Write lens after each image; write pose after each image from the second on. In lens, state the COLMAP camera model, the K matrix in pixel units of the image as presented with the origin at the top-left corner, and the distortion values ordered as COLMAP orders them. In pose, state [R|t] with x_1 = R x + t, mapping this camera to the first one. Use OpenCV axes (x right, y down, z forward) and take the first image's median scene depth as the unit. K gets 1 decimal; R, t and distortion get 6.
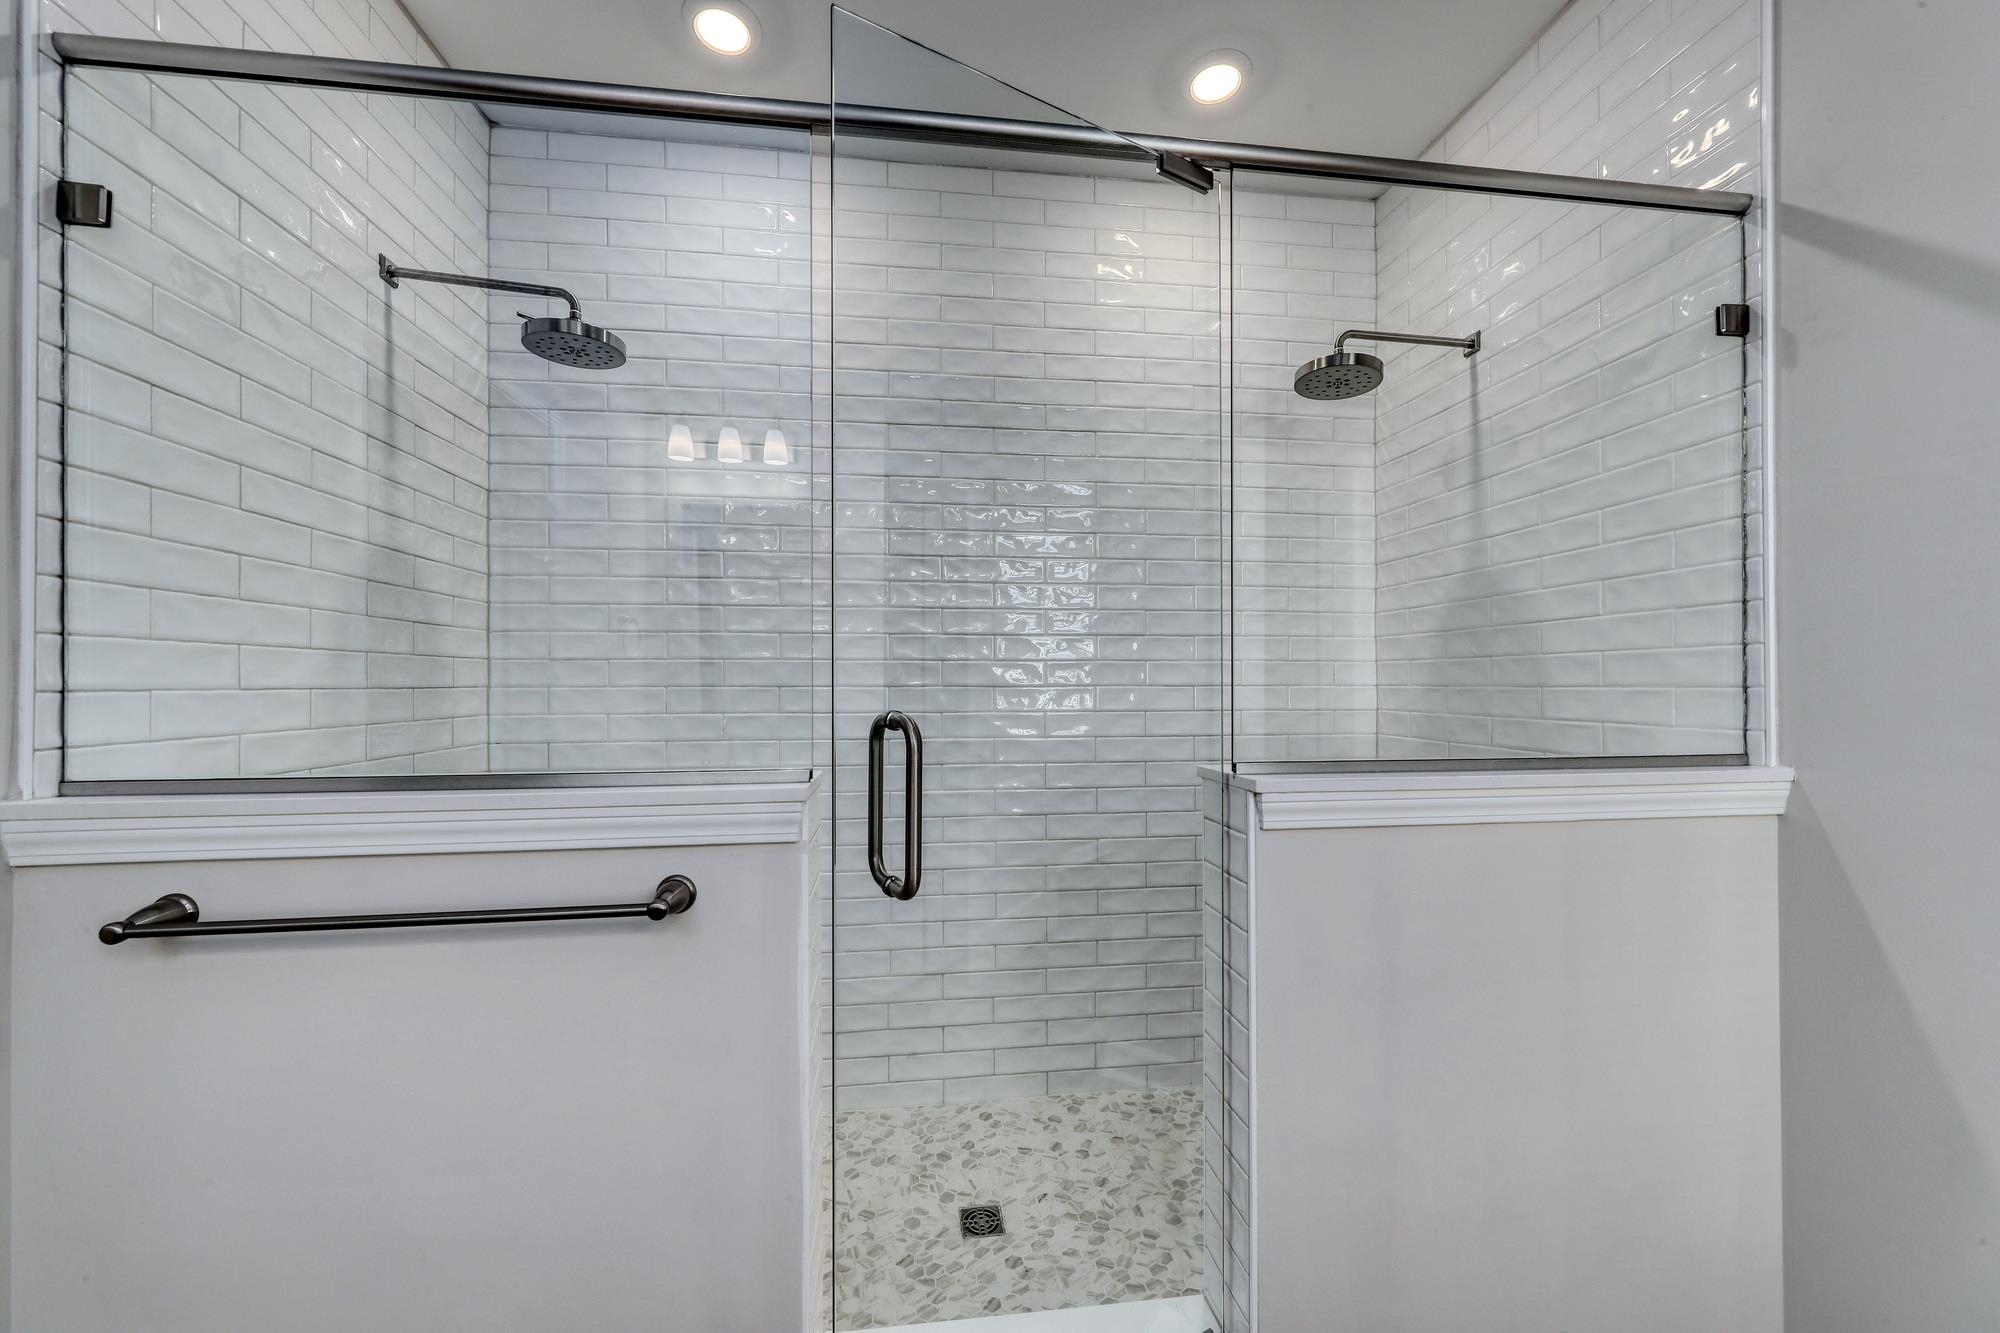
lens RADIAL K [[742.4, 0, 999.3], [0, 742.4, 678.3], [0, 0, 1]] dist [-0.000682, -0.000035]
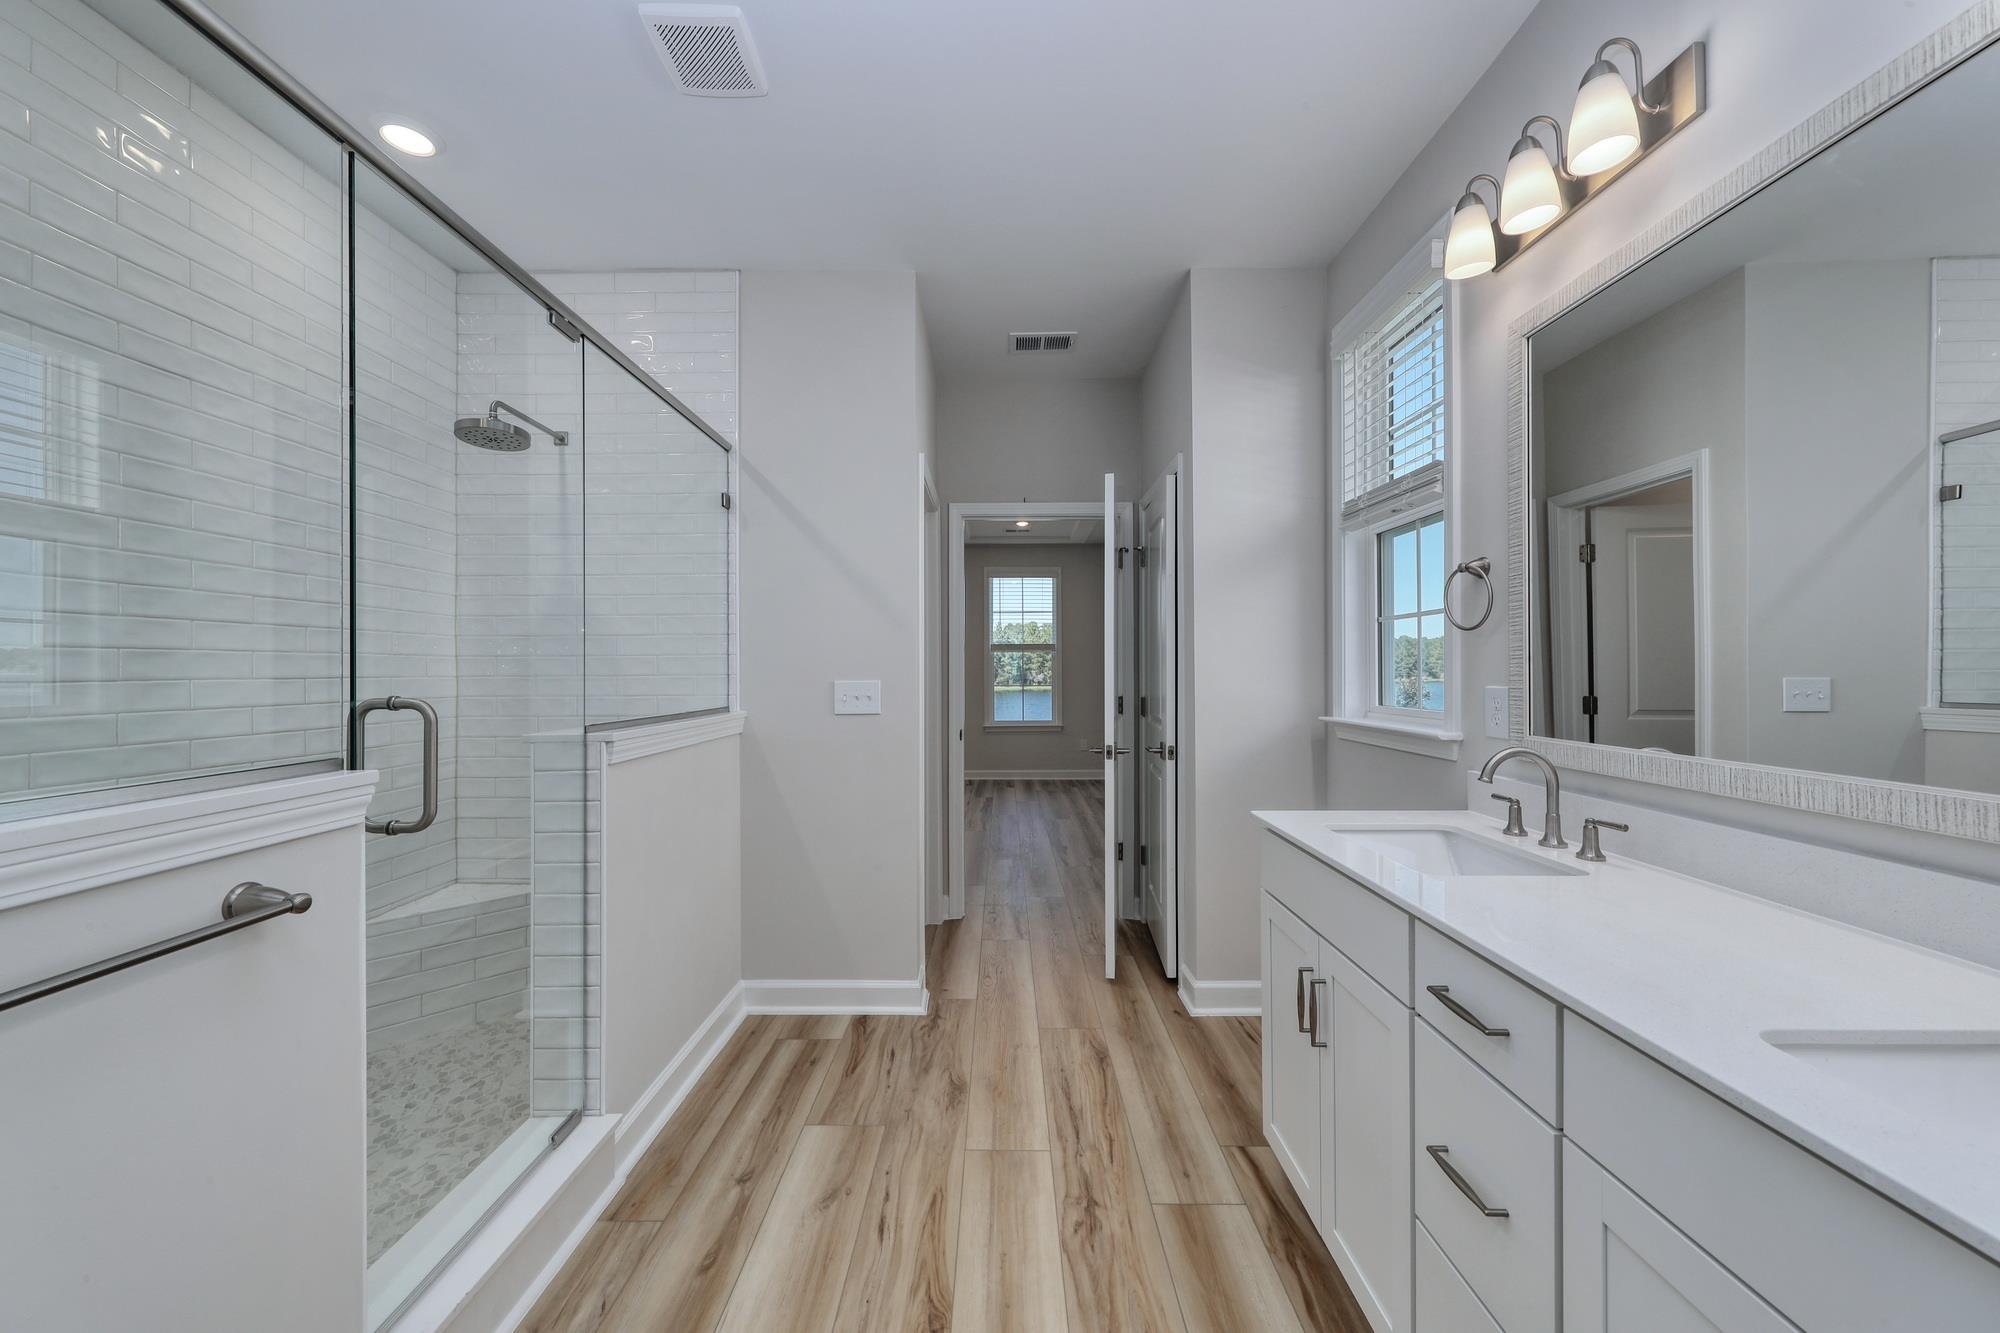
lens RADIAL K [[742.4, 0, 999.0], [0, 742.4, 667.8], [0, 0, 1]] dist [-0.000682, -0.000035]
pose [[0.129586, 0.002187, 0.991566, -0.994091], [-0.001725, 0.999997, -0.001980, -0.005246], [-0.991567, -0.001454, 0.129589, -0.043255]]
